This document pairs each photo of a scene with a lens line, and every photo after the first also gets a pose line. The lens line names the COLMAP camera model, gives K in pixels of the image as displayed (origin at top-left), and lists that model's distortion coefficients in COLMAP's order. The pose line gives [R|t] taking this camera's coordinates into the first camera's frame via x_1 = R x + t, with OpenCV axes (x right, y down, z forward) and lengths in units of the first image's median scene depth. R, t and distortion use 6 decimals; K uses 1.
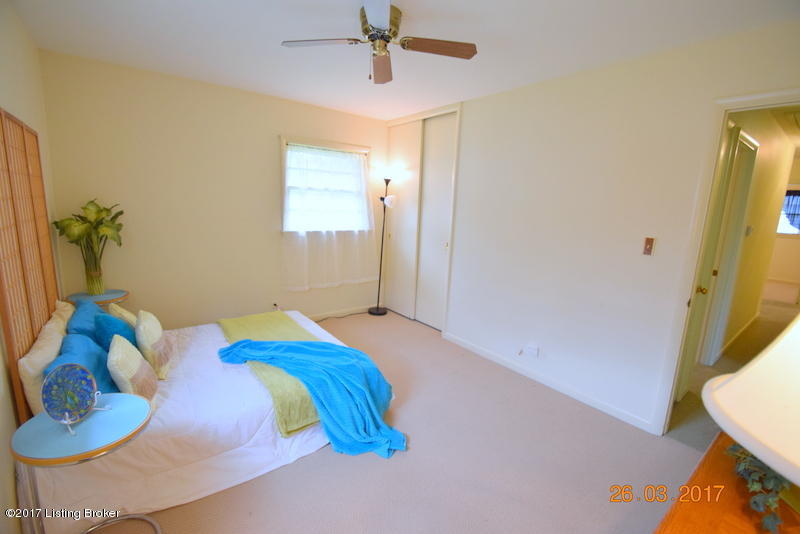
lens RADIAL K [[363.6, 0, 400.0], [0, 363.6, 267.0], [0, 0, 1]] dist [0.001129, -0.000041]
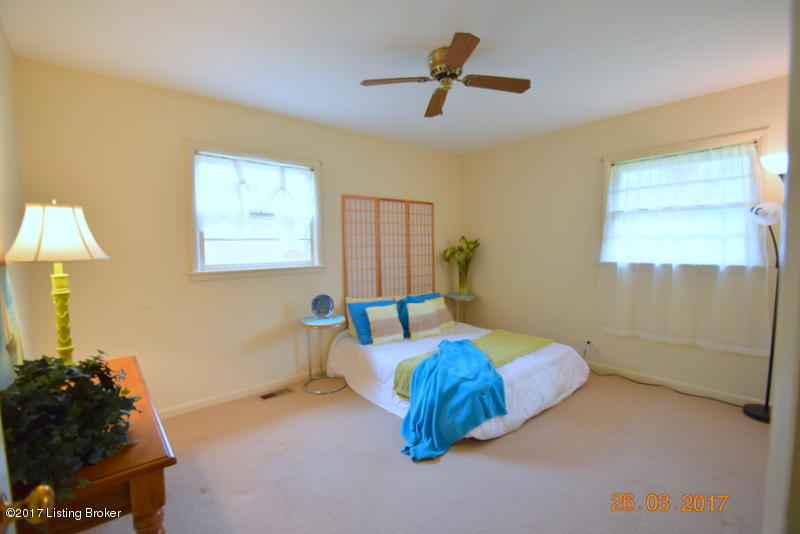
lens RADIAL K [[353.9, 0, 400.0], [0, 353.9, 267.0], [0, 0, 1]] dist [0.064424, -0.000078]
pose [[0.065757, 0.017508, -0.997682, 0.519610], [-0.172397, 0.985010, 0.005923, -0.005426], [0.982830, 0.171608, 0.067790, 0.441391]]
